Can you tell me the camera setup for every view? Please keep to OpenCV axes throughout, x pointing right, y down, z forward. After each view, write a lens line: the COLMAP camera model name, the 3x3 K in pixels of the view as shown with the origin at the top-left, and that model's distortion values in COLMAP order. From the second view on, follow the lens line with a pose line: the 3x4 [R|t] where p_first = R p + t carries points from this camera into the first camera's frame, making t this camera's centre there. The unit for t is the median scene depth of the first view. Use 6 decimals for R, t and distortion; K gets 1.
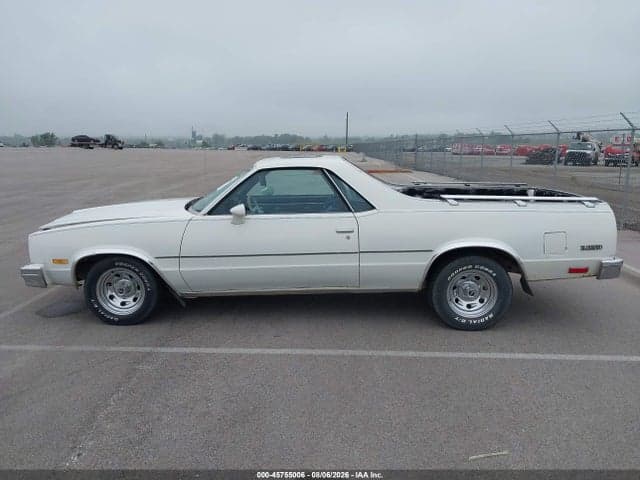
lens RADIAL K [[515.9, 0, 309.7], [0, 515.9, 214.3], [0, 0, 1]] dist [0.011442, -0.006335]
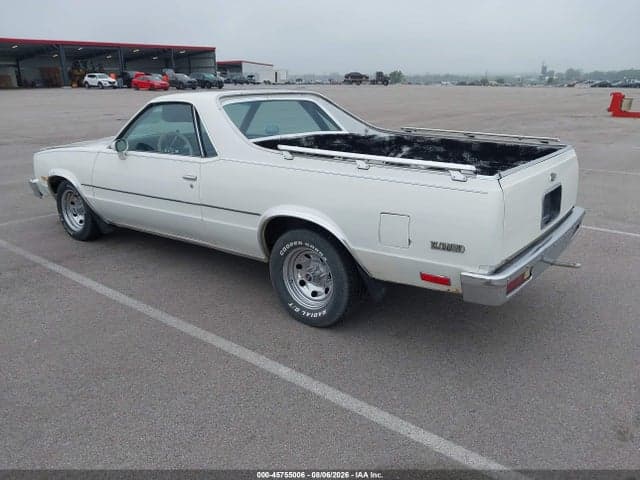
lens RADIAL K [[500.4, 0, 332.1], [0, 500.4, 237.9], [0, 0, 1]] dist [0.016981, 0.001575]
pose [[0.810596, 0.171948, -0.559793, 0.736933], [-0.076426, 0.978808, 0.189987, -0.047253], [0.580597, -0.111220, 0.806559, 0.426648]]
